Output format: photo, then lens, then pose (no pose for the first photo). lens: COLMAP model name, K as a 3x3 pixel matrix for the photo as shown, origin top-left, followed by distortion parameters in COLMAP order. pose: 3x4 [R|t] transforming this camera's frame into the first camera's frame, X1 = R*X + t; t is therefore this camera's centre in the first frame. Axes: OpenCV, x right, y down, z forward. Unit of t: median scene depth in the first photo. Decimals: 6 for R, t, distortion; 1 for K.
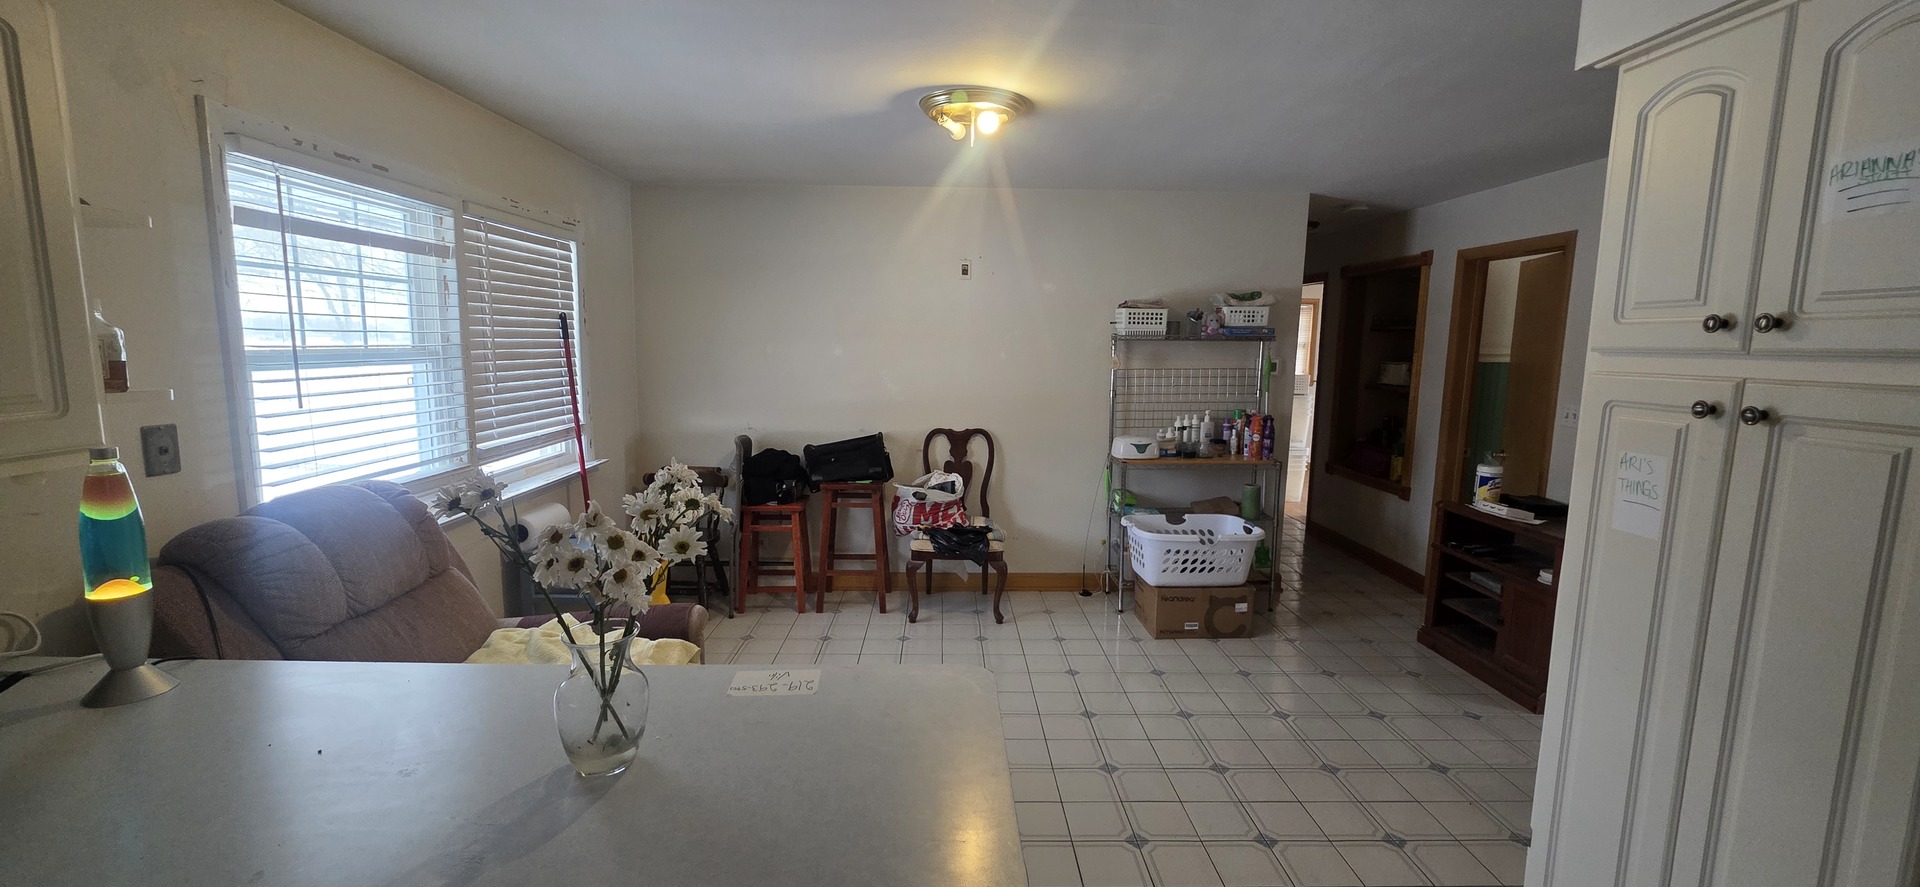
lens RADIAL K [[766.6, 0, 957.0], [0, 766.6, 443.4], [0, 0, 1]] dist [0.001422, -0.000066]
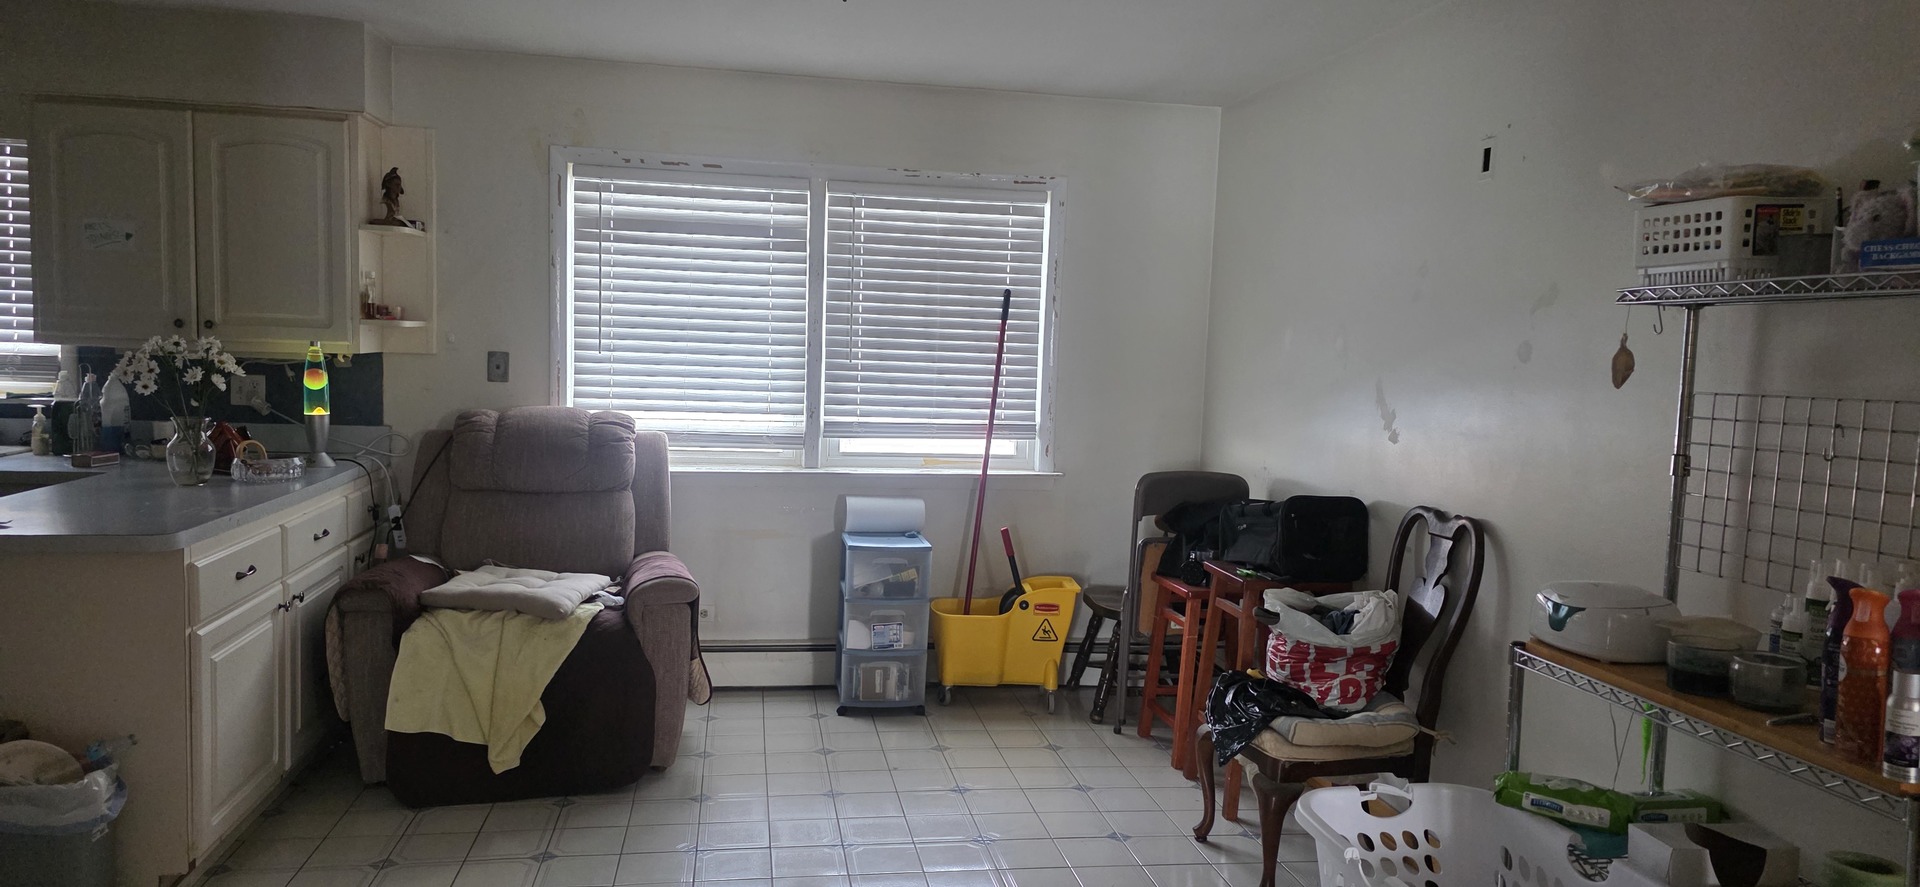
lens RADIAL K [[1267.5, 0, 964.4], [0, 1267.5, 446.0], [0, 0, 1]] dist [0.007954, -0.003544]
pose [[0.162016, 0.075255, -0.983914, 1.115456], [-0.167259, 0.984755, 0.047777, -0.074089], [0.972510, 0.156827, 0.172133, 0.945962]]
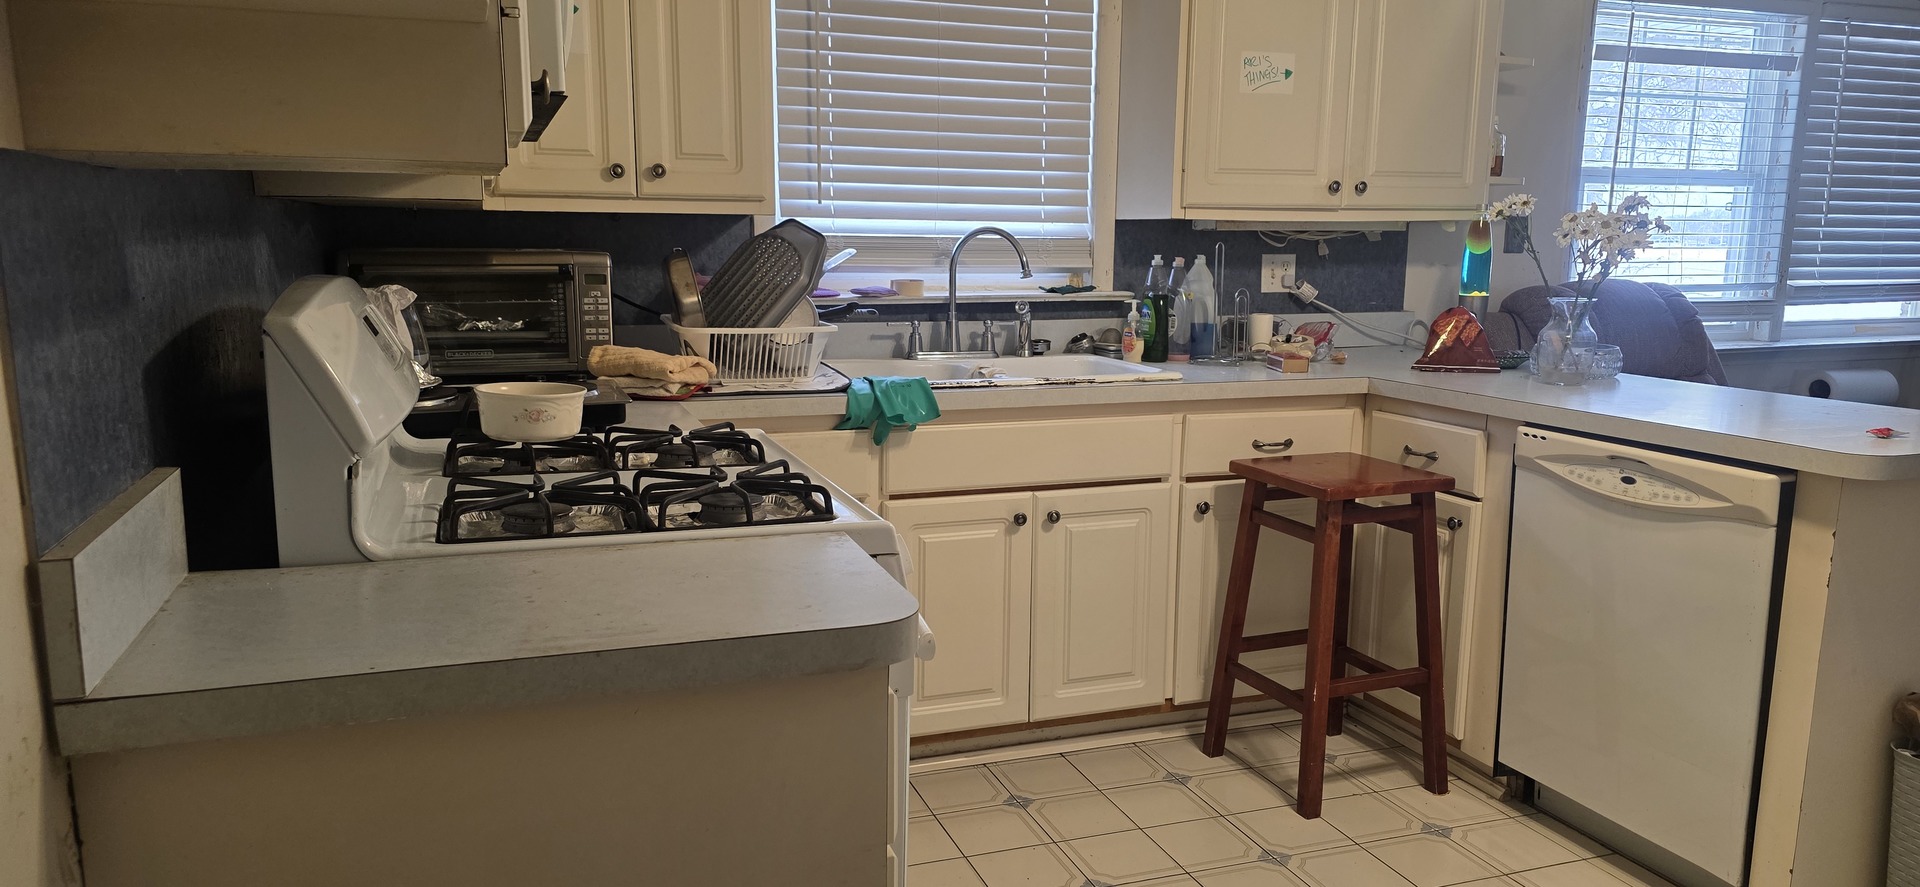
lens RADIAL K [[1267.5, 0, 953.0], [0, 1267.5, 444.0], [0, 0, 1]] dist [0.007954, -0.003544]
pose [[0.310103, 0.145892, -0.939442, 0.516139], [-0.126842, 0.985670, 0.111201, 0.156640], [0.942203, 0.084677, 0.324164, -0.399955]]
